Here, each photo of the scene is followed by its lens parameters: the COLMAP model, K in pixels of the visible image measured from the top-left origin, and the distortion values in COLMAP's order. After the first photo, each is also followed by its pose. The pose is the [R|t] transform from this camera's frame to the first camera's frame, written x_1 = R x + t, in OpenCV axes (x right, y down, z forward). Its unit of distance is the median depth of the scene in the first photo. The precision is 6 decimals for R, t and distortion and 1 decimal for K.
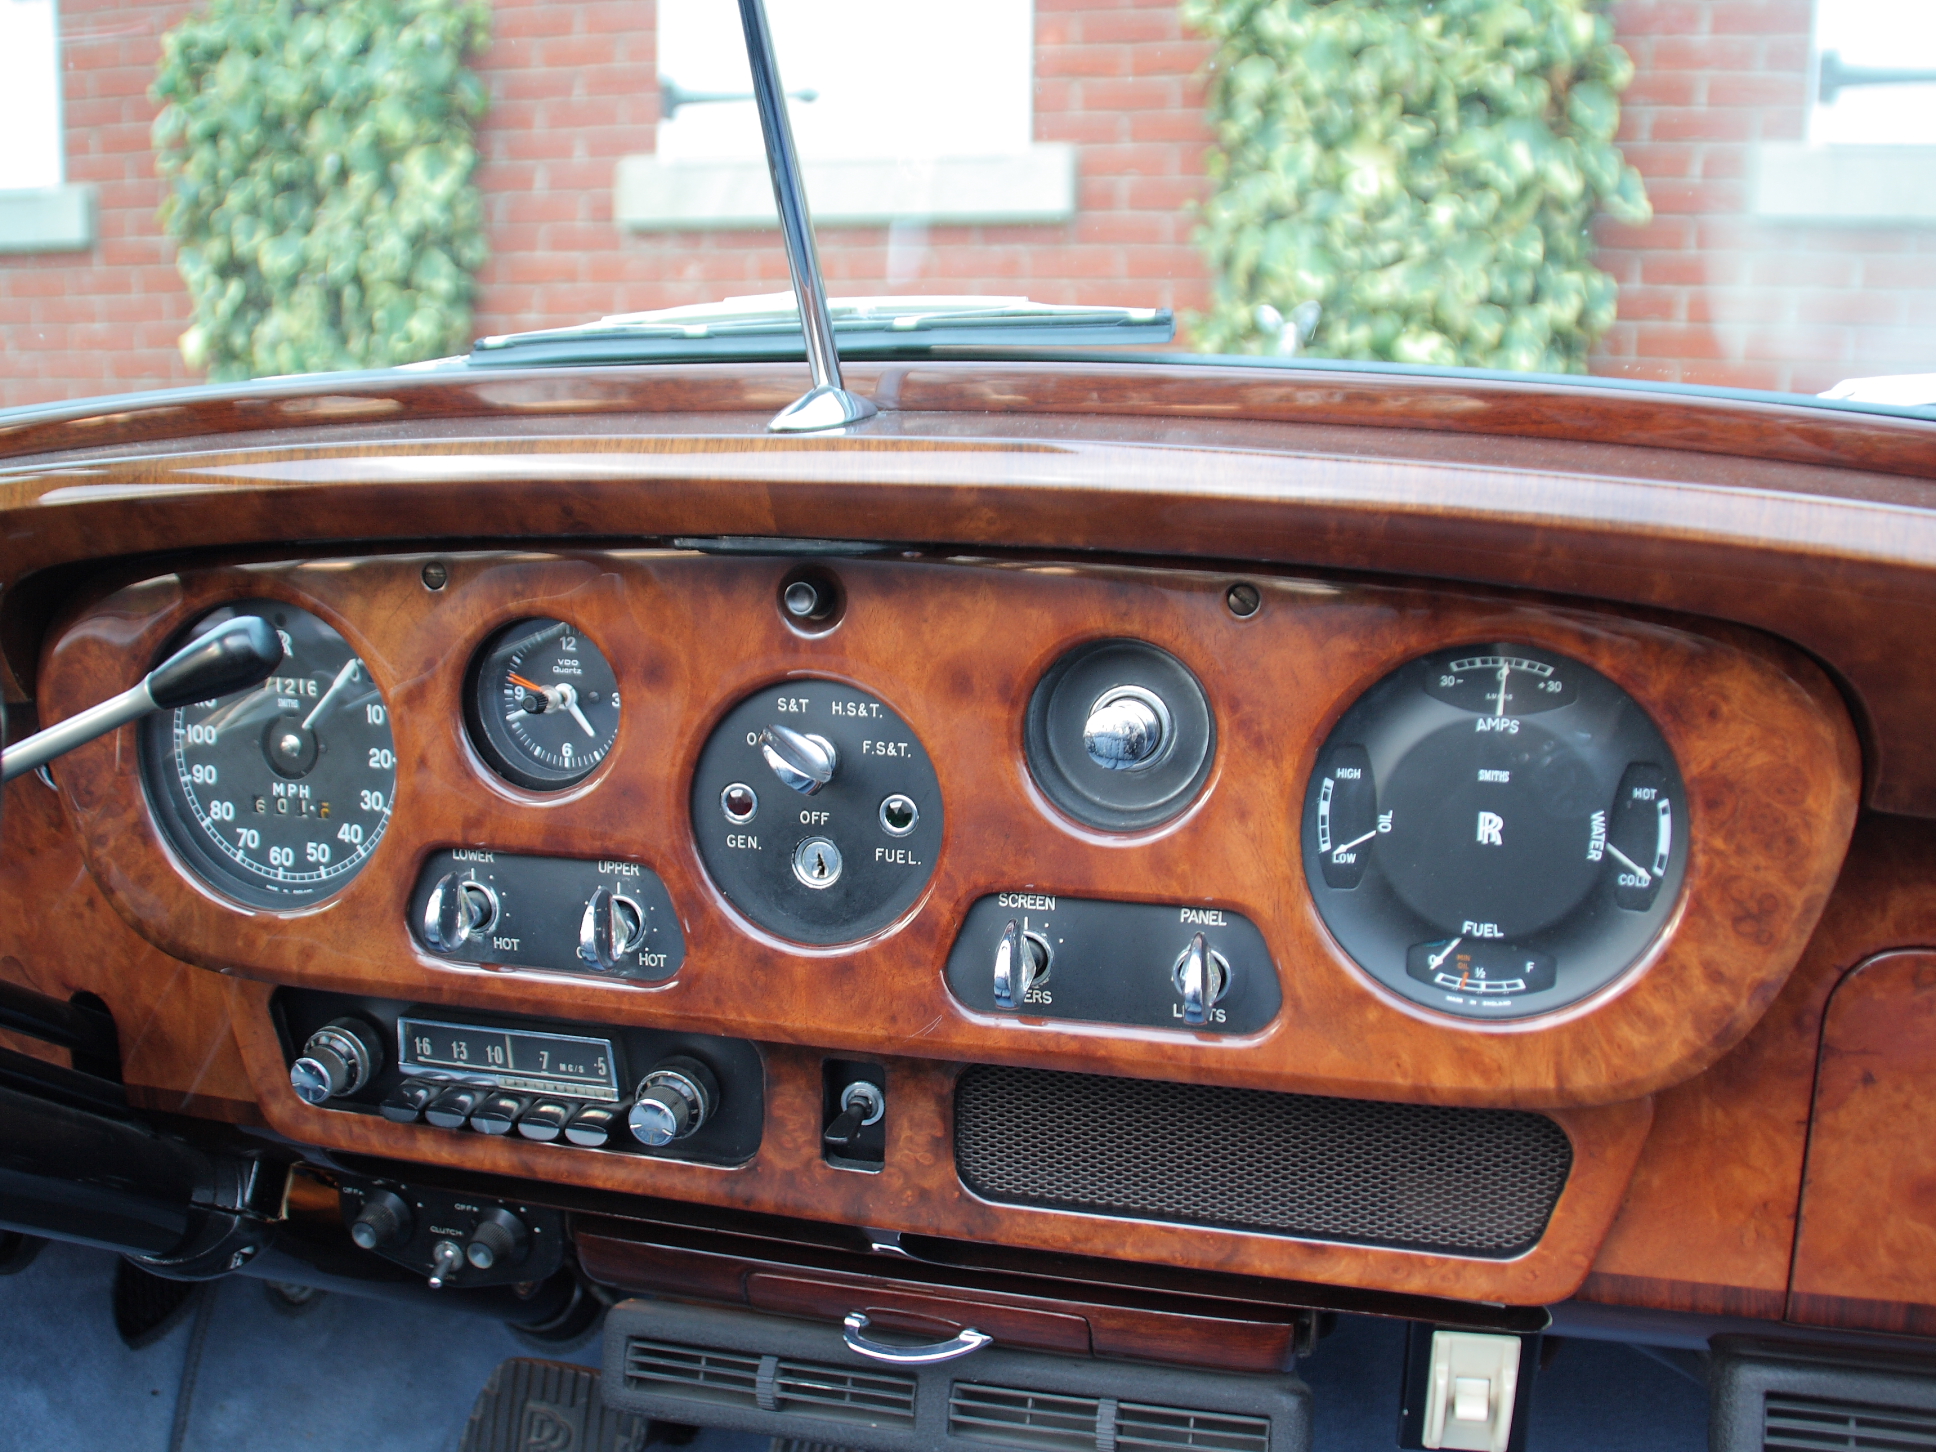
lens RADIAL K [[1913.2, 0, 885.6], [0, 1913.2, 725.9], [0, 0, 1]] dist [-0.140229, 0.034865]
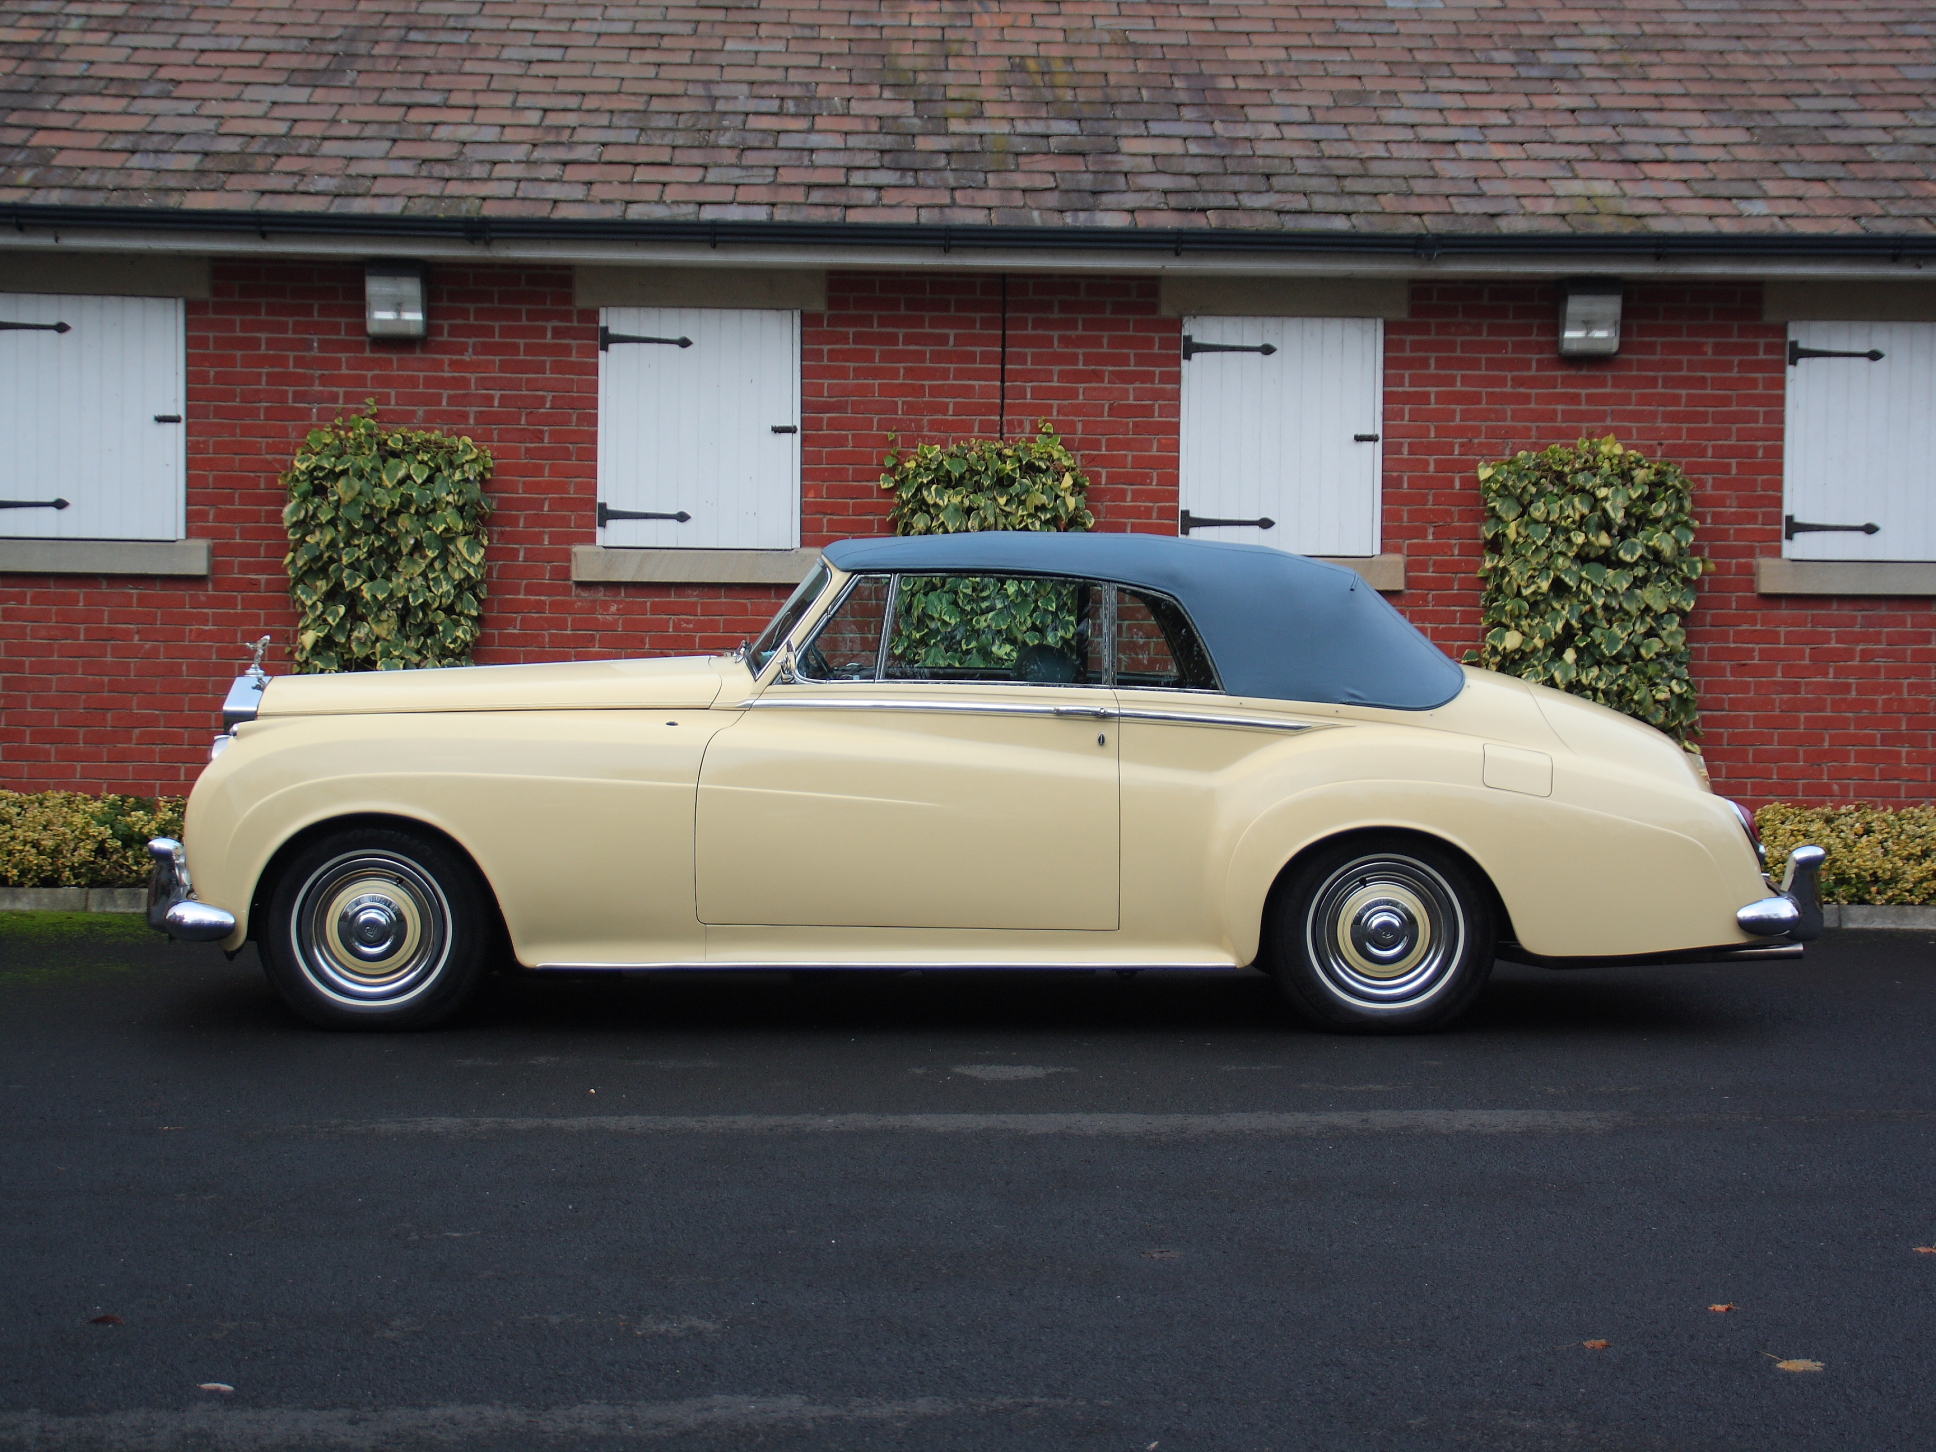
lens RADIAL K [[3075.1, 0, 968.0], [0, 3075.1, 726.0], [0, 0, 1]] dist [0.032408, 0.334884]
pose [[0.954172, 0.001965, 0.299251, -0.759542], [0.049796, 0.984995, -0.165245, 0.436278], [-0.295085, 0.172574, 0.939757, -2.146386]]
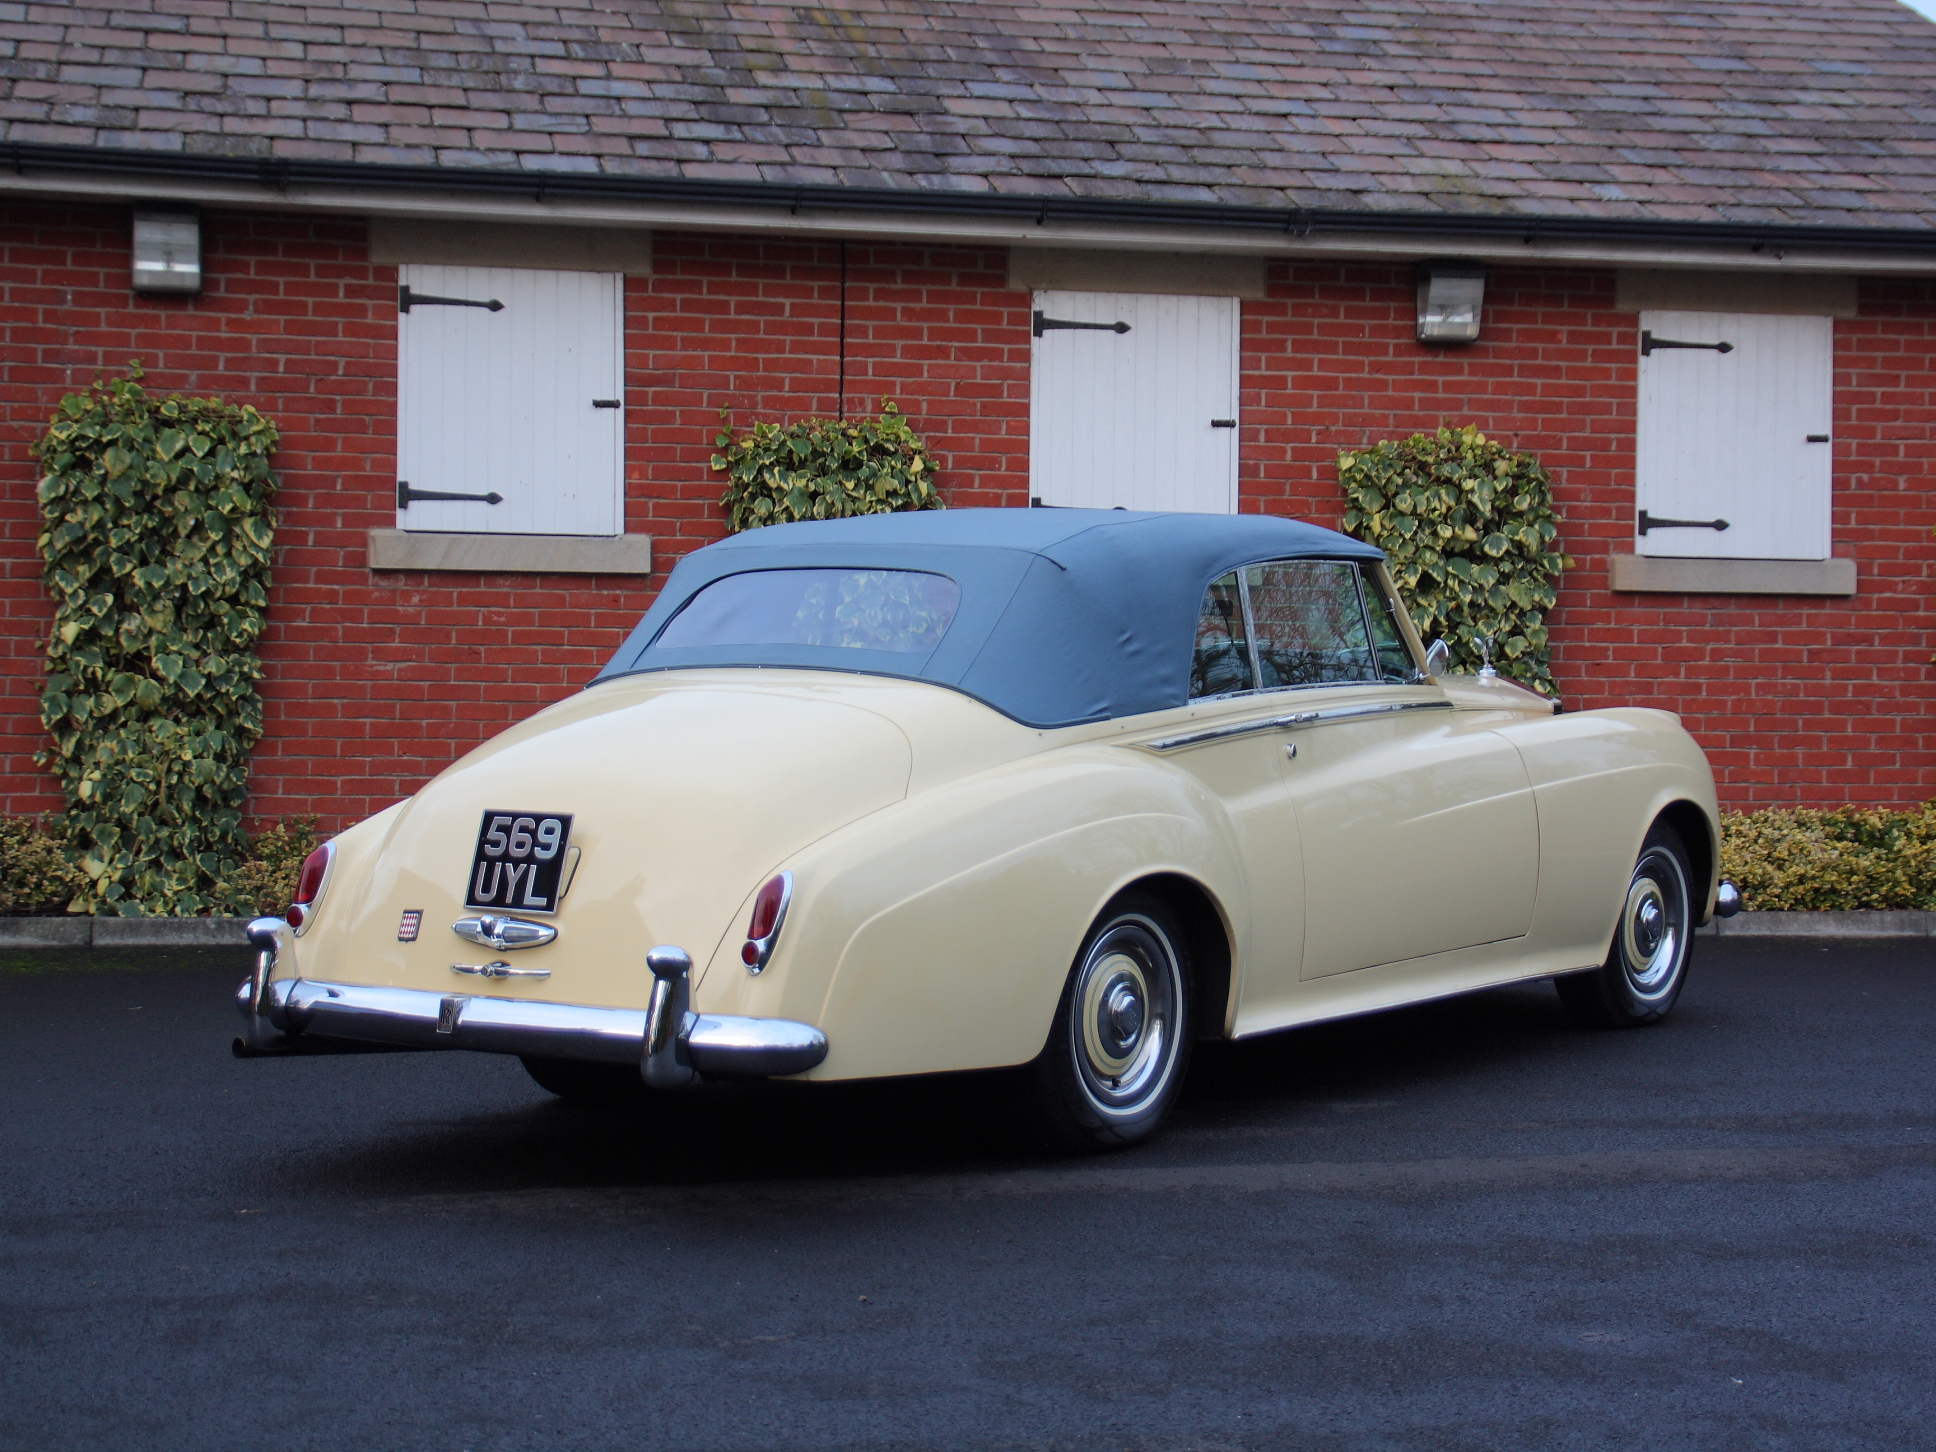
lens RADIAL K [[3119.4, 0, 968.0], [0, 3119.4, 726.0], [0, 0, 1]] dist [0.047204, 0.333750]
pose [[0.883965, -0.000210, 0.467554, -1.084604], [0.080468, 0.985147, -0.151691, 0.367252], [-0.460577, 0.171712, 0.870852, -1.797978]]
